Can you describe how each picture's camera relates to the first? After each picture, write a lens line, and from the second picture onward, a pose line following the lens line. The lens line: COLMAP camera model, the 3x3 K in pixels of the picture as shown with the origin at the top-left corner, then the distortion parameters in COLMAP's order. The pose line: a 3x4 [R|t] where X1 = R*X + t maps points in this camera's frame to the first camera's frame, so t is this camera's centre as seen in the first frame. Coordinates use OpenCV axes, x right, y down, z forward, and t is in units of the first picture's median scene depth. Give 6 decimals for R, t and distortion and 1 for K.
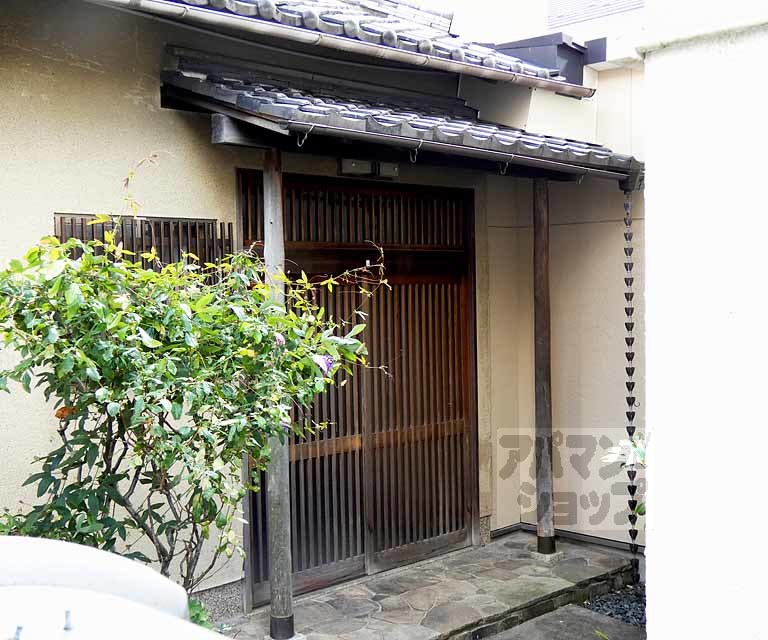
lens RADIAL K [[953.1, 0, 384.0], [0, 953.1, 320.0], [0, 0, 1]] dist [-0.010433, -0.027081]
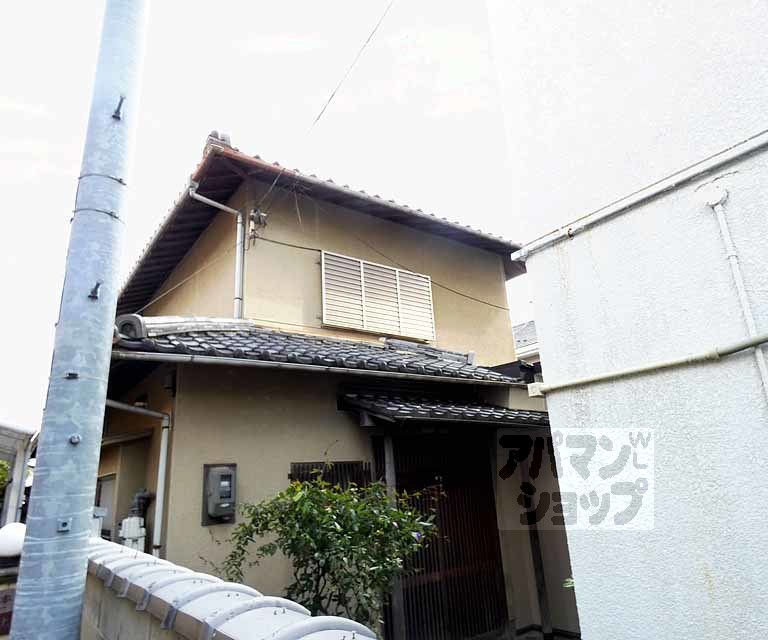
lens RADIAL K [[506.6, 0, 373.4], [0, 506.6, 315.5], [0, 0, 1]] dist [0.000512, 0.001293]
pose [[0.989258, -0.075086, -0.125425, 0.020683], [0.028082, 0.939634, -0.341027, -0.036069], [0.143460, 0.333841, 0.931649, -0.234576]]
